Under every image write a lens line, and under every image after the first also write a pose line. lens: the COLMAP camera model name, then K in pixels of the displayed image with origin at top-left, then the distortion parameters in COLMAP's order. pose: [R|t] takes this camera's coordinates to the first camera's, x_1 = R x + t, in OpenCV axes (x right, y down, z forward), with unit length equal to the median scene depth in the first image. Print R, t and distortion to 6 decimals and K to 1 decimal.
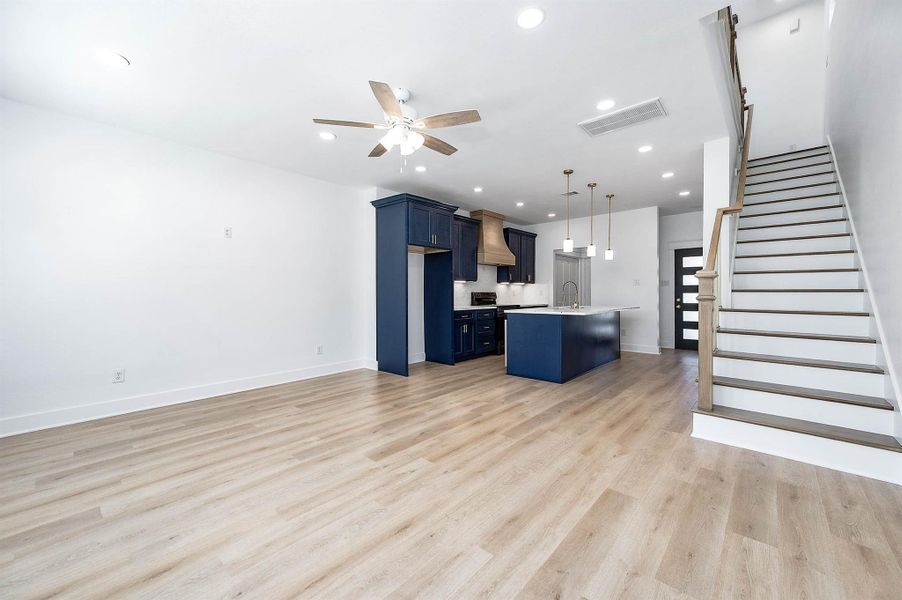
lens RADIAL K [[353.8, 0, 450.9], [0, 353.8, 294.4], [0, 0, 1]] dist [0.015545, 0.000109]
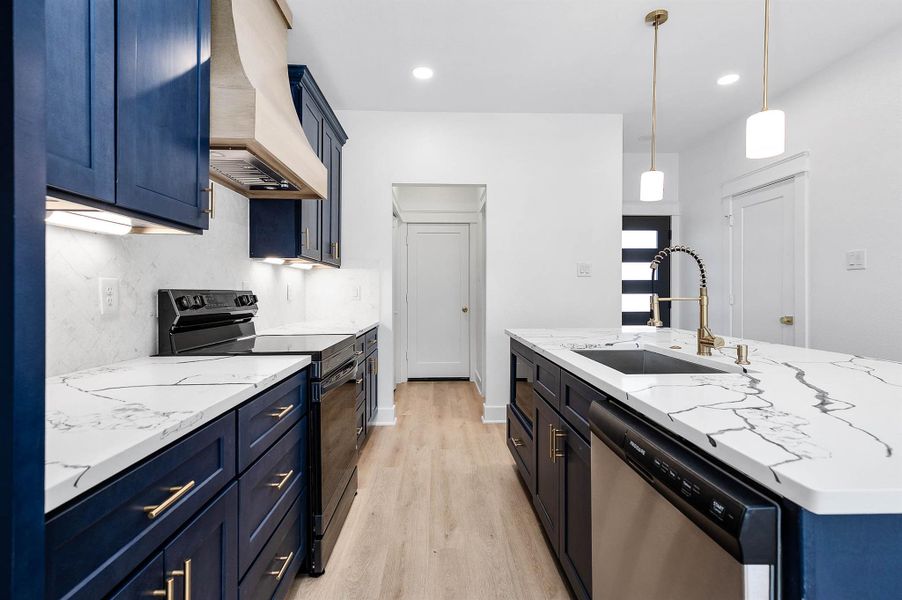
lens RADIAL K [[426.8, 0, 454.5], [0, 426.8, 296.5], [0, 0, 1]] dist [0.011136, 0.000621]
pose [[0.709313, -0.000759, 0.704893, 0.013423], [-0.004871, 0.999970, 0.005977, -0.009015], [-0.704877, -0.007673, 0.709288, 1.647027]]
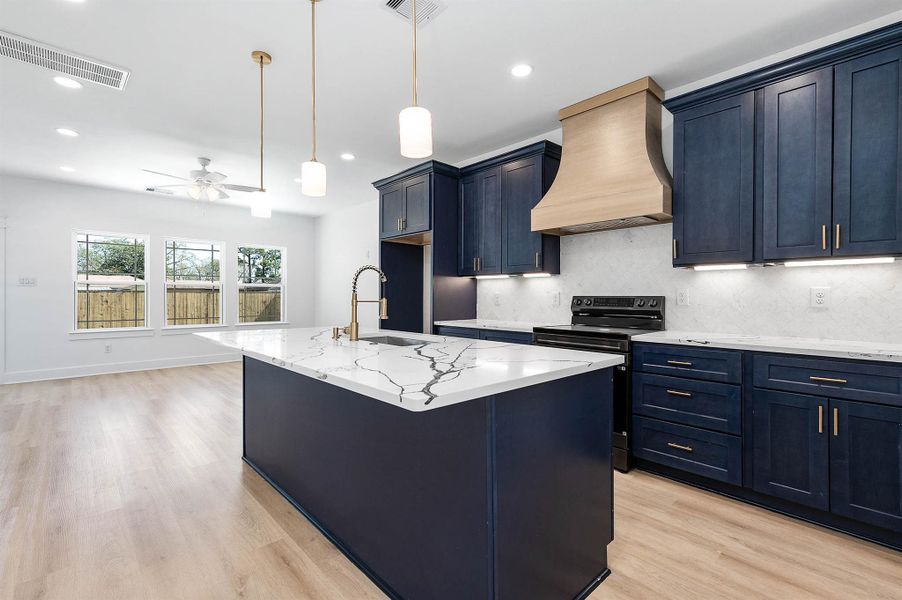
lens RADIAL K [[403.0, 0, 447.0], [0, 403.0, 296.7], [0, 0, 1]] dist [0.005276, 0.000732]
pose [[-0.084565, 0.004080, -0.996410, 1.371223], [-0.004495, 0.999980, 0.004476, -0.013198], [0.996408, 0.004857, -0.084545, 2.048813]]
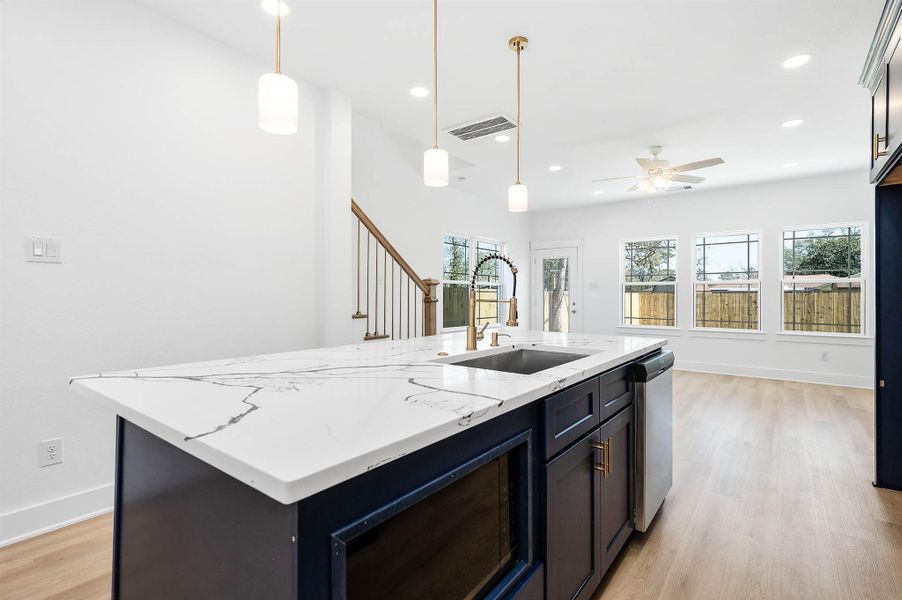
lens RADIAL K [[426.8, 0, 453.4], [0, 426.8, 294.7], [0, 0, 1]] dist [0.011136, 0.000621]
pose [[-0.996802, 0.000886, -0.079908, 0.724328], [0.000827, 0.999999, 0.000767, -0.010011], [0.079908, 0.000698, -0.996802, 2.450636]]
